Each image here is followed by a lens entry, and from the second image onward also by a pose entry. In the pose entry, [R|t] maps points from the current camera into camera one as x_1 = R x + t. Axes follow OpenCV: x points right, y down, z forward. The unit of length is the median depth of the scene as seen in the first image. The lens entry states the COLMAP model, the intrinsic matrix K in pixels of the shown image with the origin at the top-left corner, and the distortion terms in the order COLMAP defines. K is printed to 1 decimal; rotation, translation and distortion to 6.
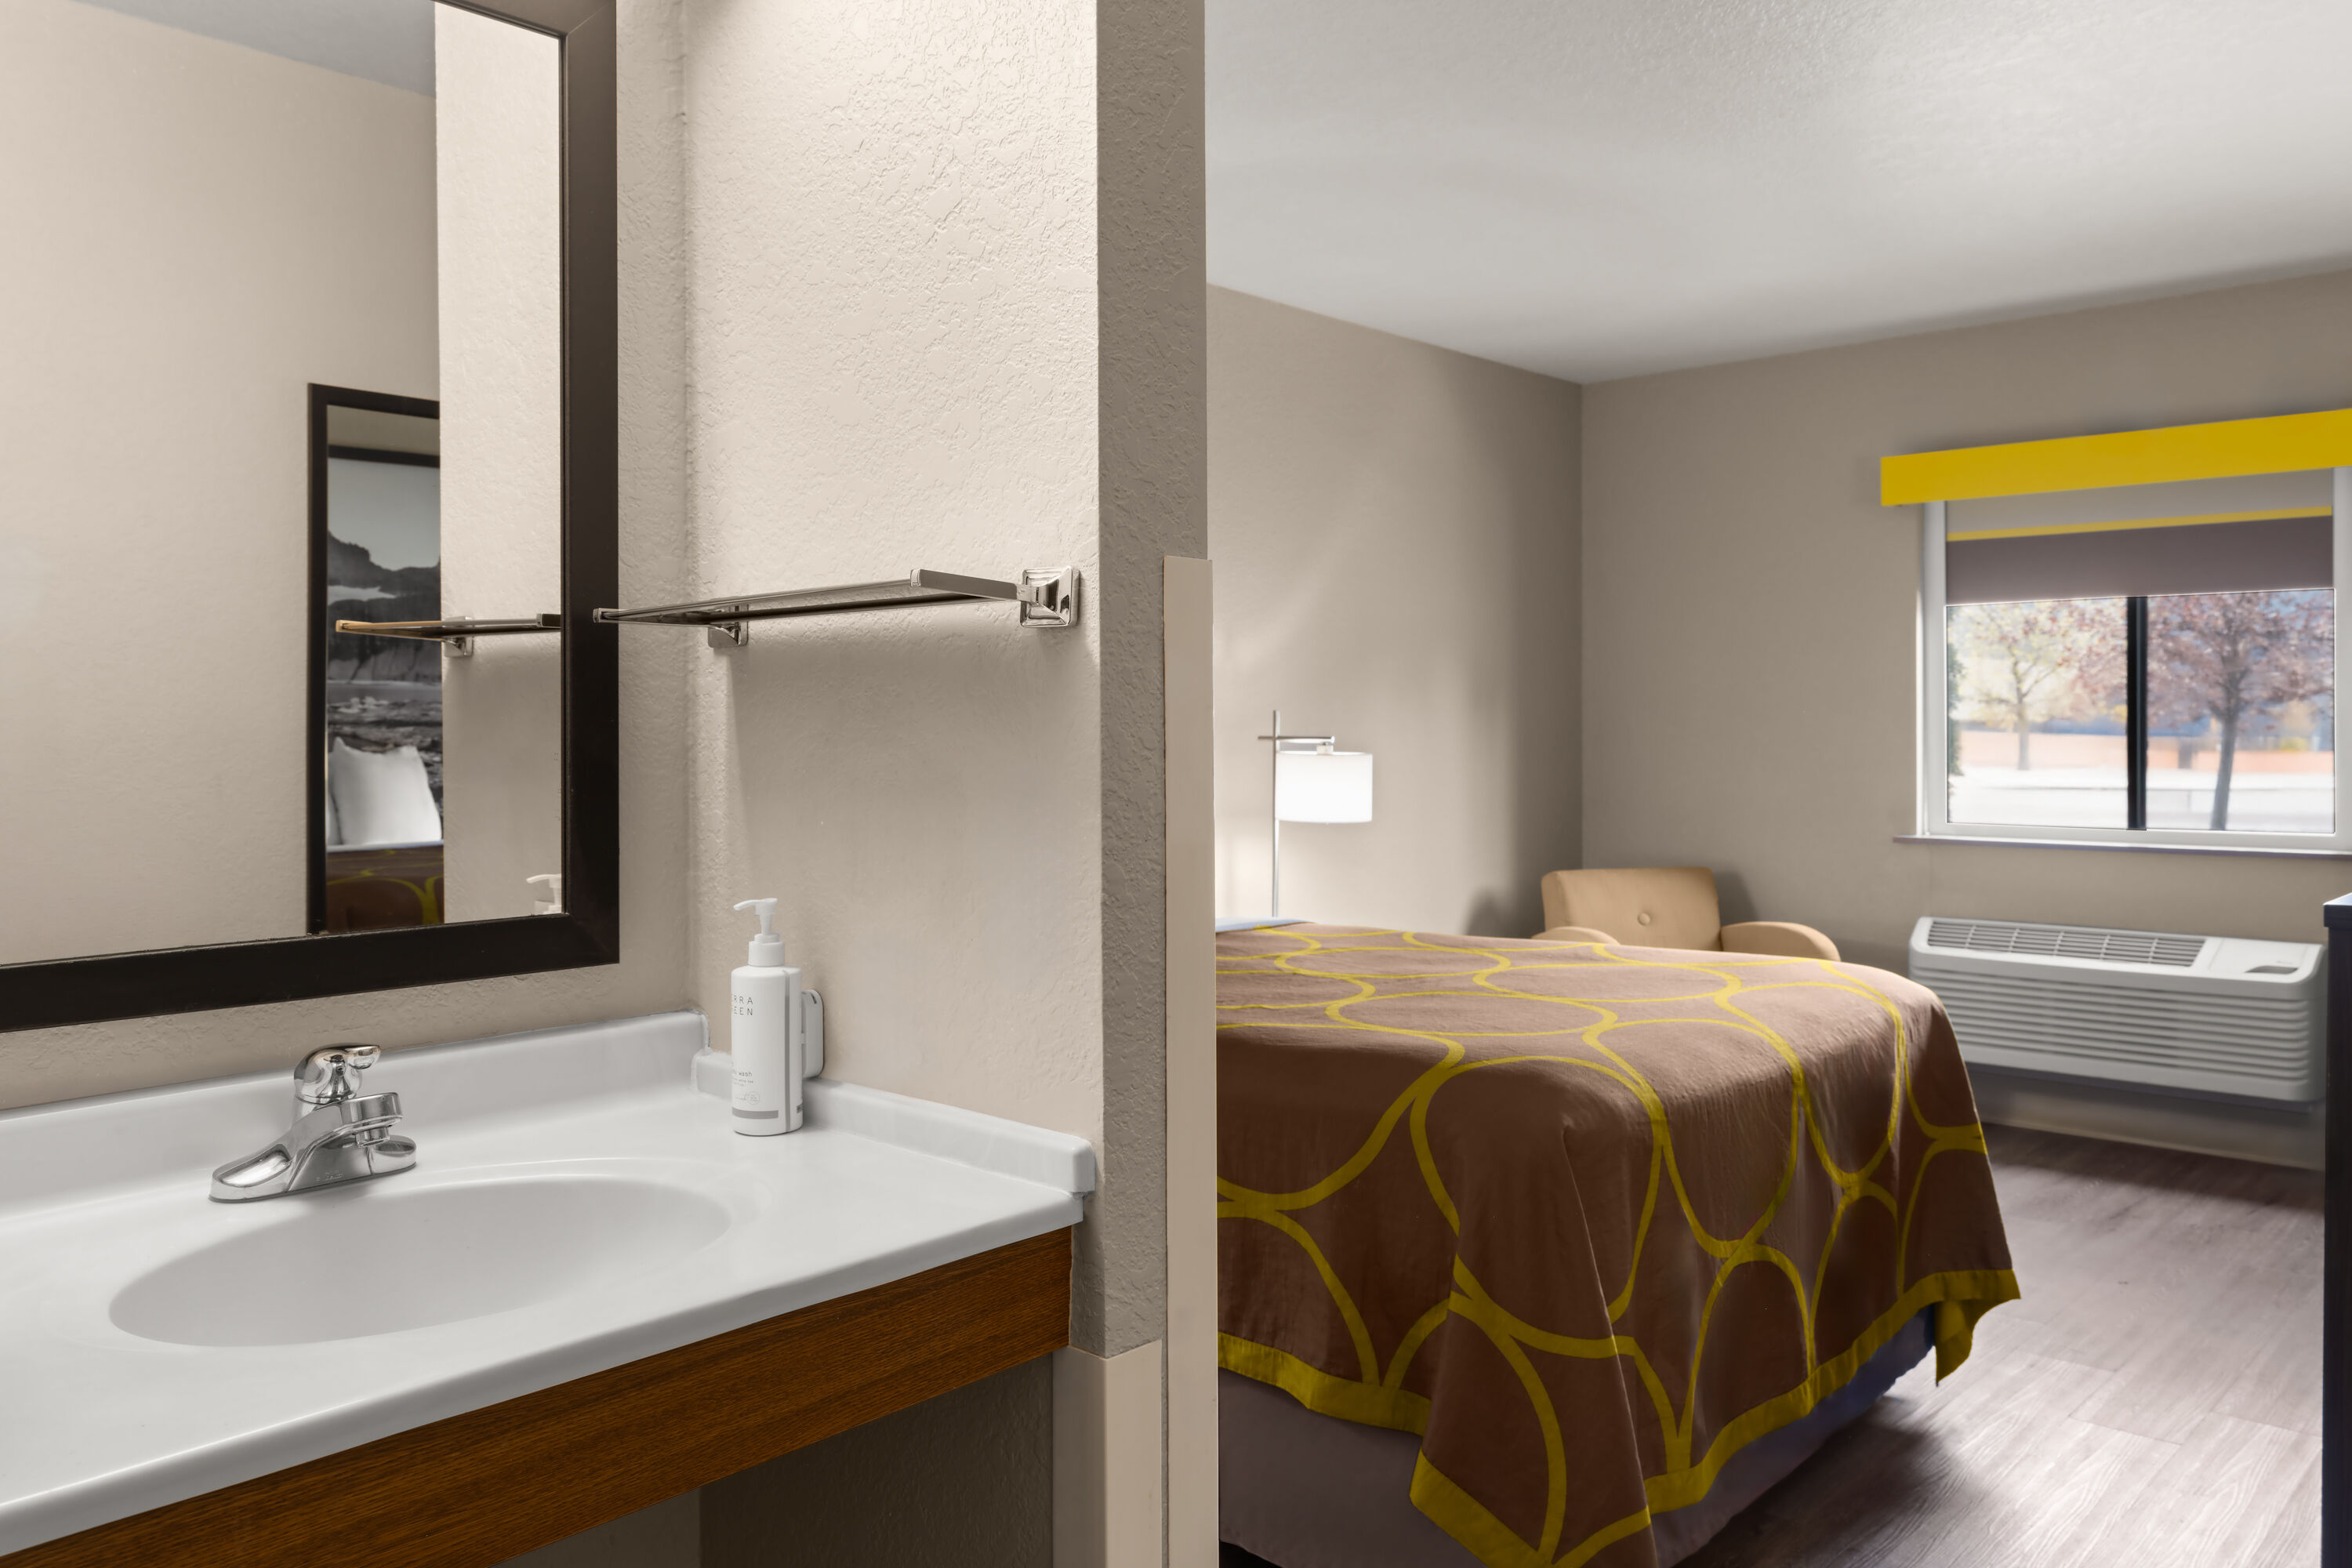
lens RADIAL K [[1759.5, 0, 1173.4], [0, 1759.5, 754.1], [0, 0, 1]] dist [-0.004528, 0.002807]
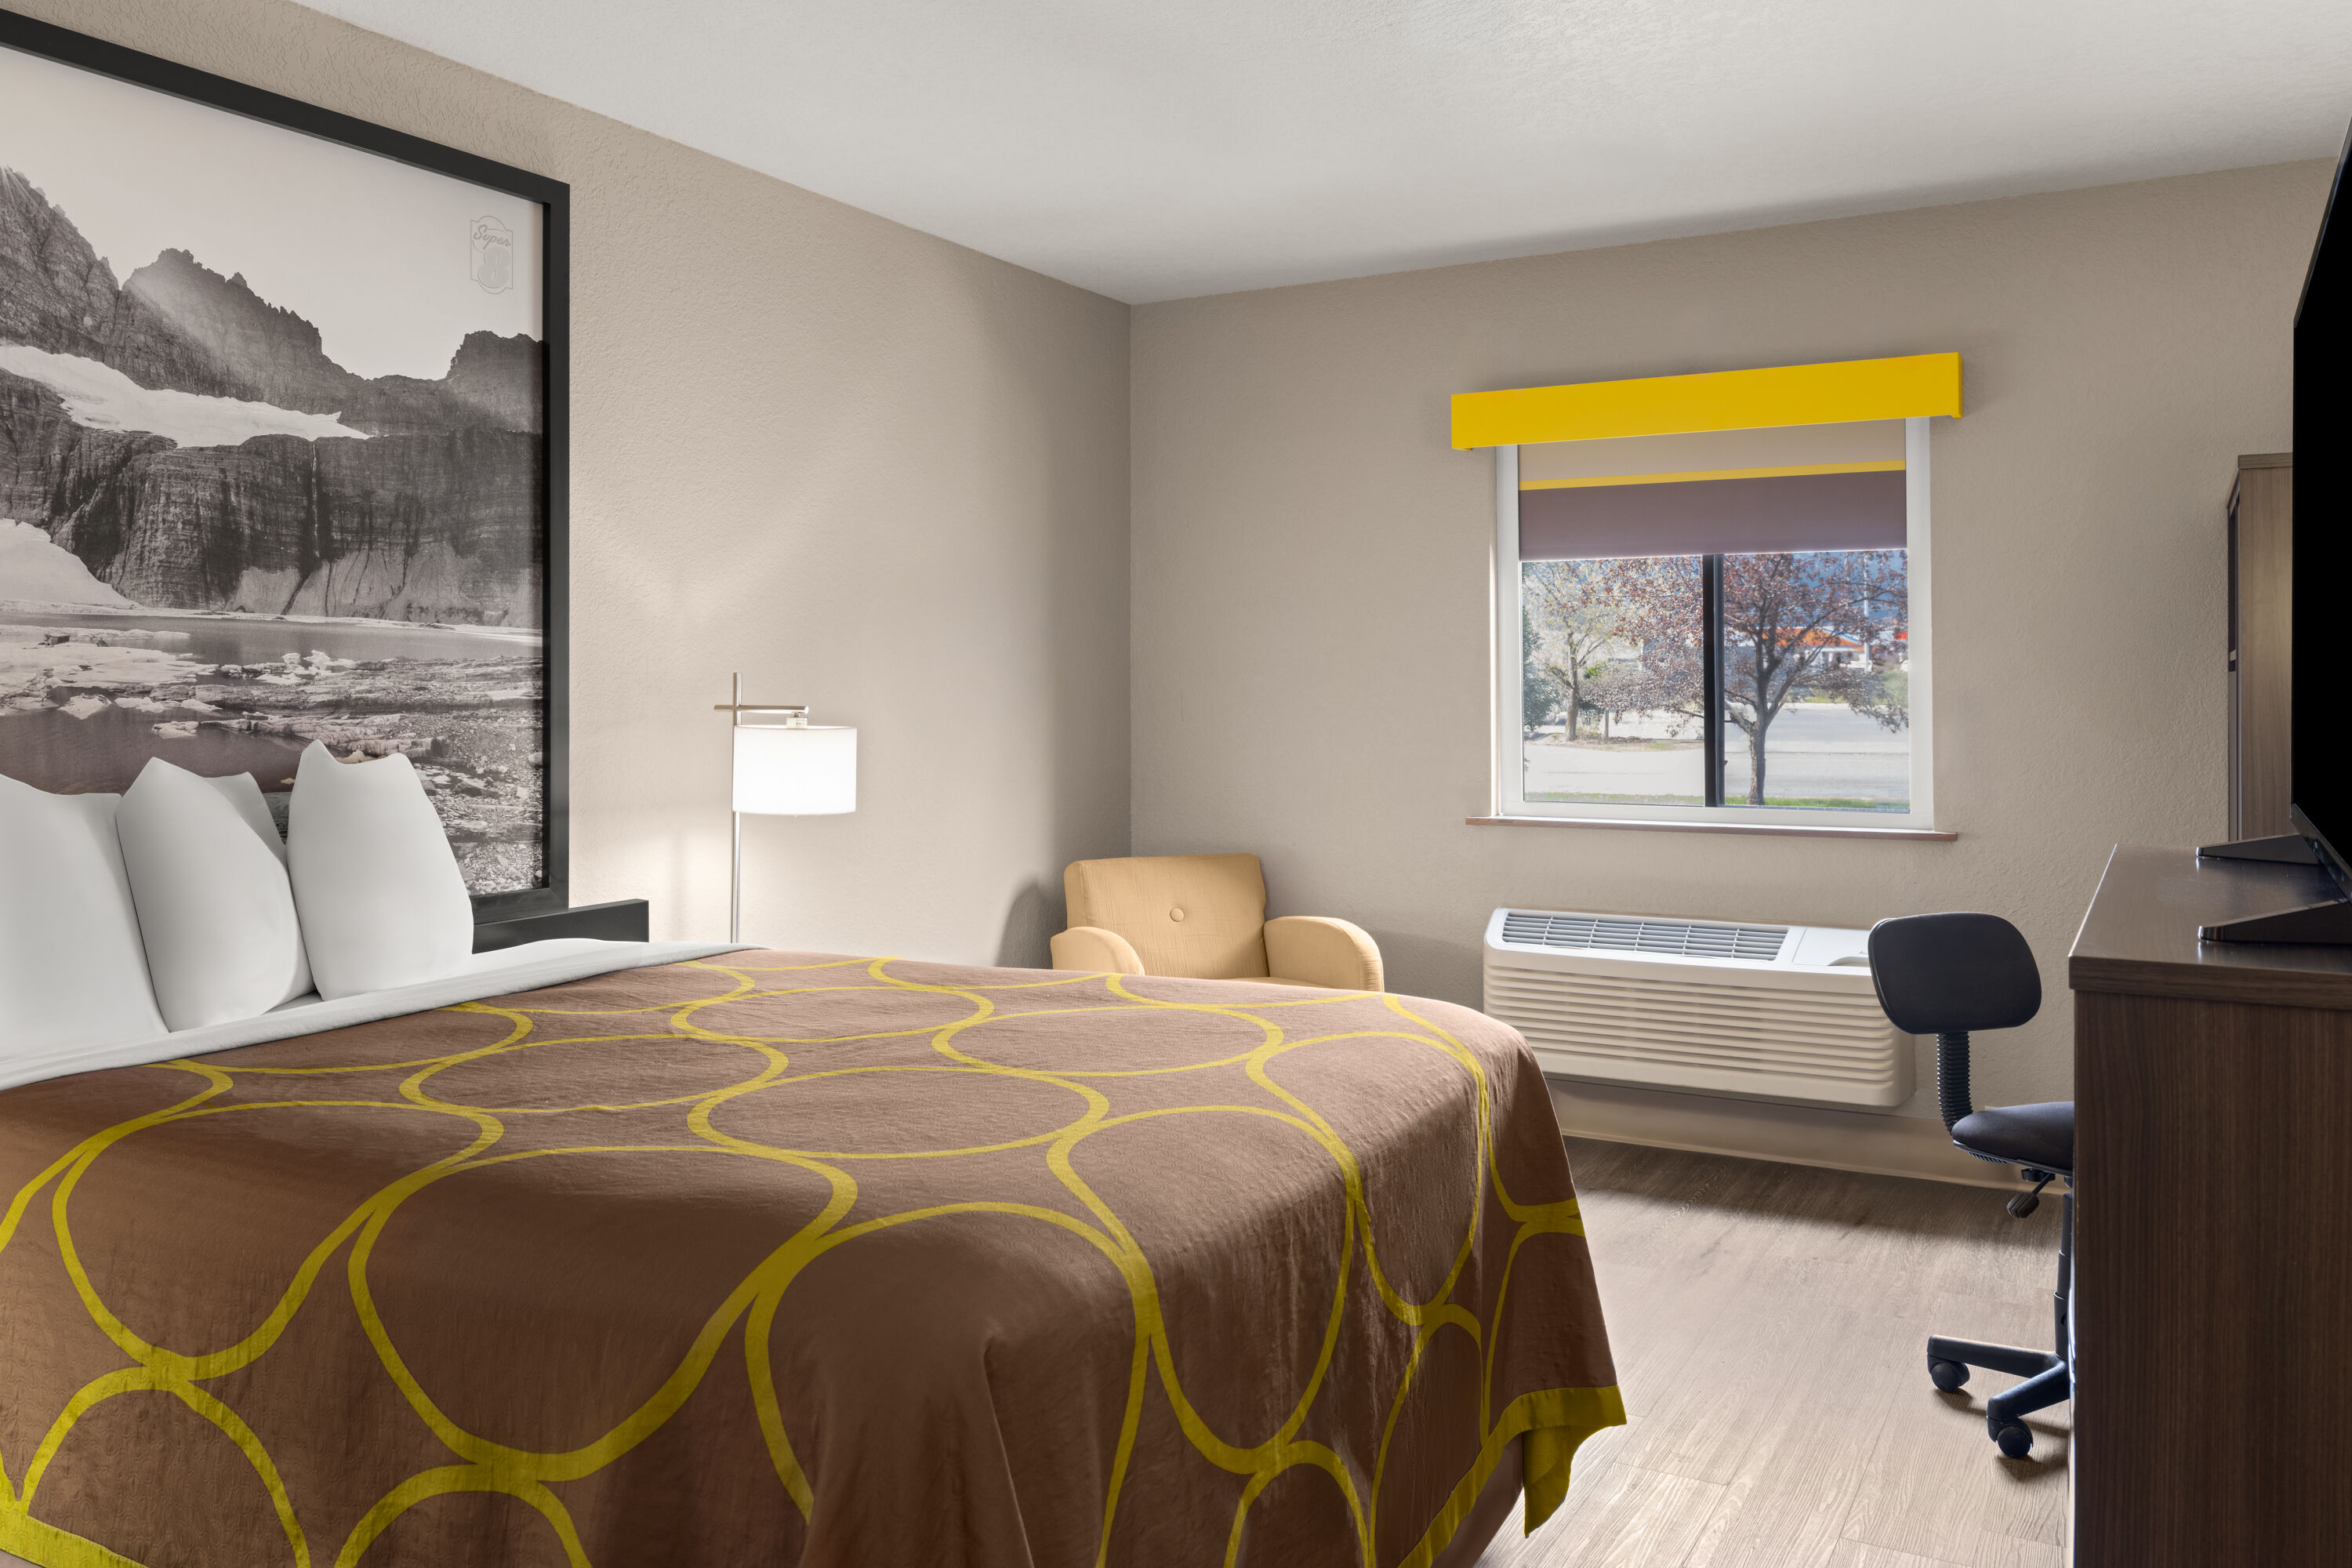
lens RADIAL K [[1724.7, 0, 1178.9], [0, 1724.7, 696.3], [0, 0, 1]] dist [-0.009046, -0.001639]
pose [[0.974024, 0.001694, 0.226438, 0.106935], [0.001523, 0.999900, -0.014031, -0.004326], [-0.226440, 0.014011, 0.973924, 0.276974]]
